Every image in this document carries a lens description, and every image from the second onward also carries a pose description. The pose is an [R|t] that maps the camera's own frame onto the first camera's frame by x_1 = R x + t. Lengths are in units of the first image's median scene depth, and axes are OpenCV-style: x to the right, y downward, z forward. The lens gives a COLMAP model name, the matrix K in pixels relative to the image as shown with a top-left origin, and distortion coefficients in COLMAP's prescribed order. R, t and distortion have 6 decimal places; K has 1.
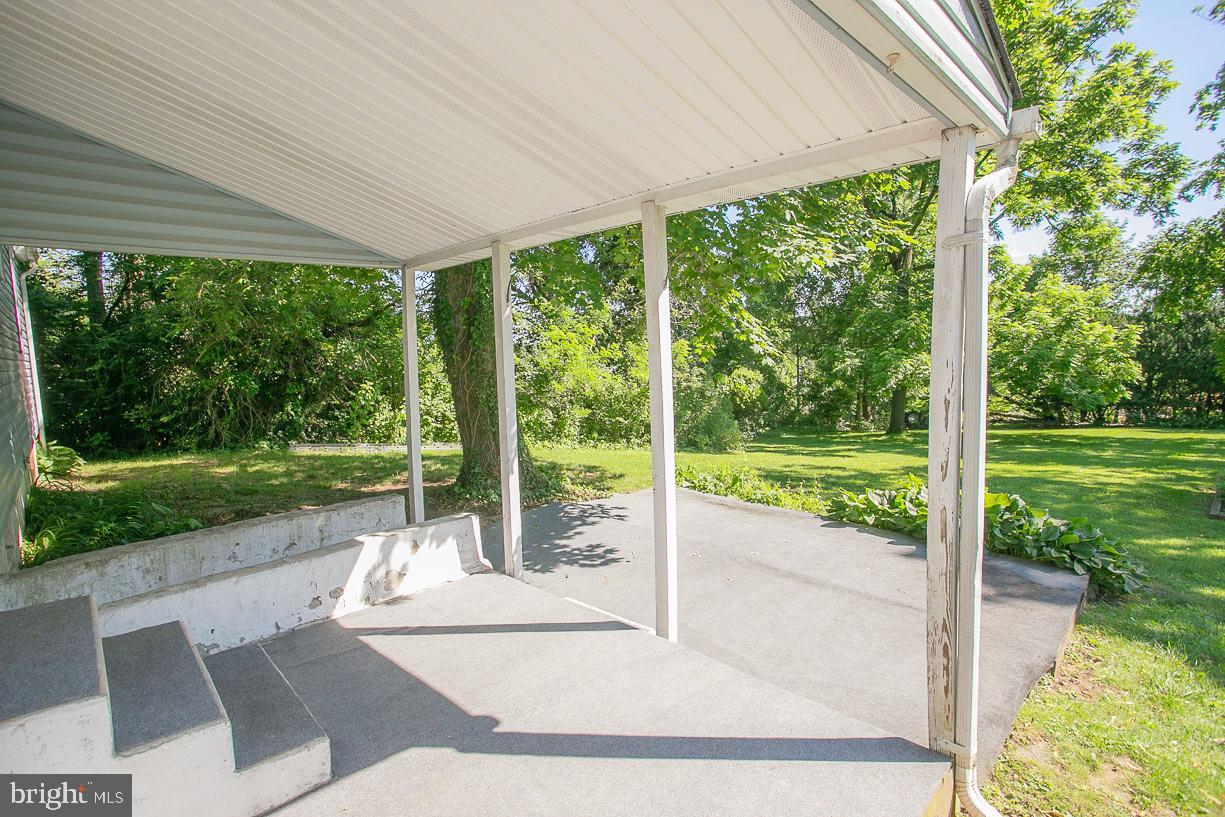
lens RADIAL K [[629.6, 0, 612.5], [0, 629.6, 408.5], [0, 0, 1]] dist [-0.002691, 0.010972]
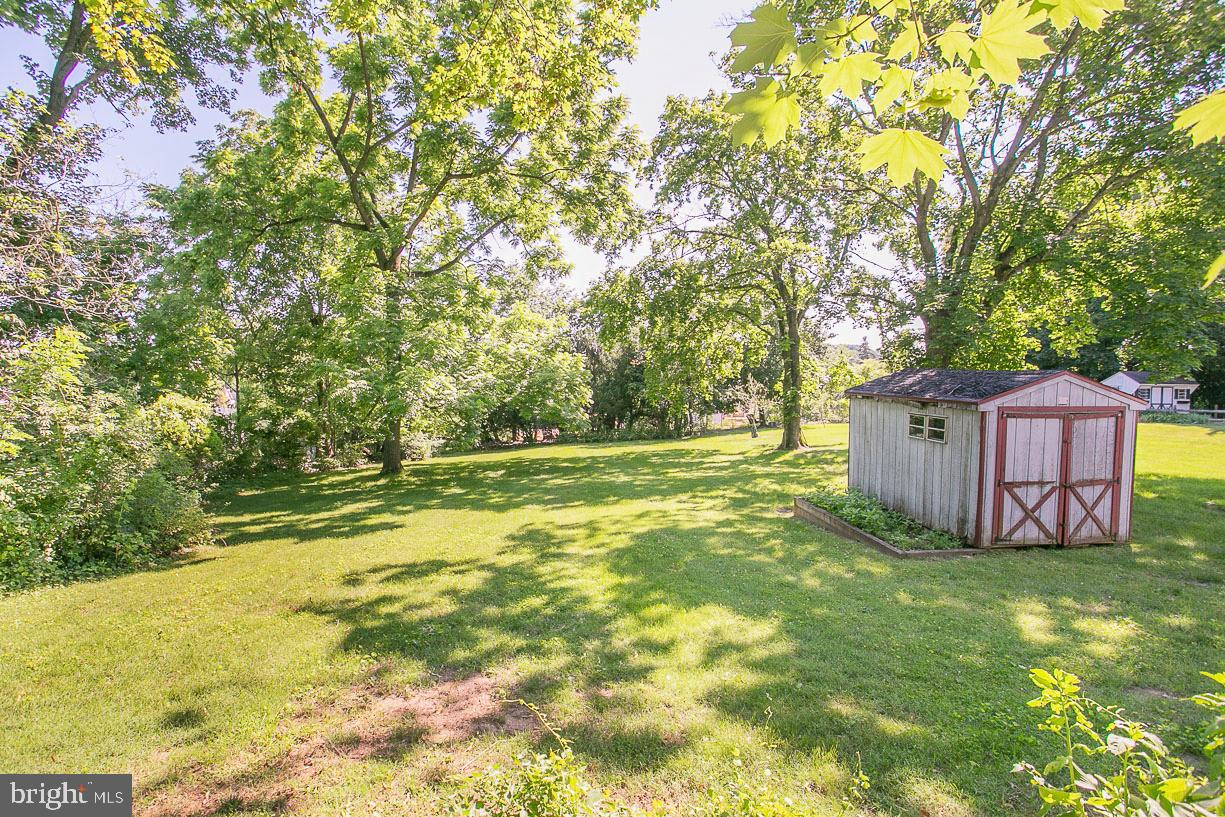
lens RADIAL K [[613.1, 0, 612.5], [0, 613.1, 408.5], [0, 0, 1]] dist [-0.045307, 0.011311]
pose [[0.621776, -0.023429, 0.782845, 0.014352], [0.055142, 0.998382, -0.013917, -0.019034], [-0.781252, 0.051820, 0.622061, 0.314191]]
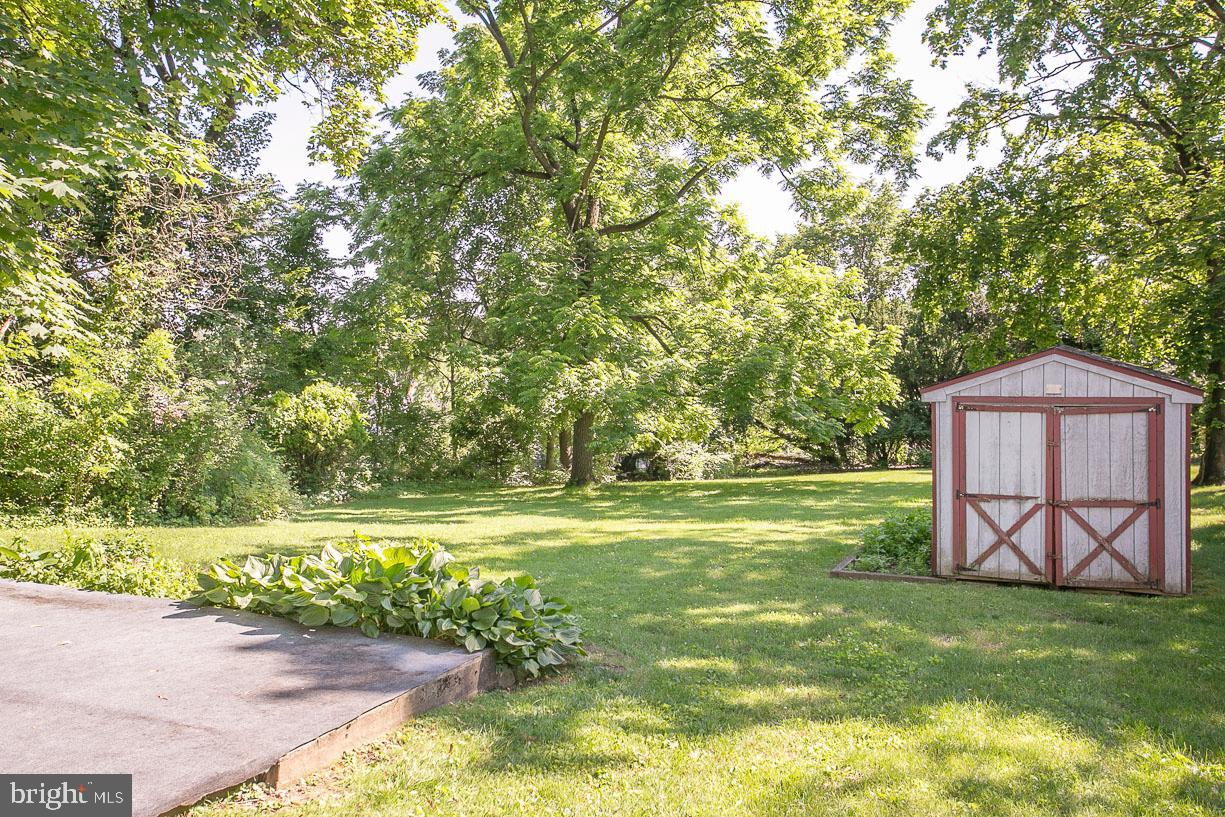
lens RADIAL K [[1087.4, 0, 614.2], [0, 1087.4, 427.2], [0, 0, 1]] dist [-0.003721, 0.004920]
pose [[0.936110, -0.012078, 0.351501, 0.107647], [0.022708, 0.999401, -0.026133, 0.010610], [-0.350974, 0.032445, 0.935823, -0.048903]]
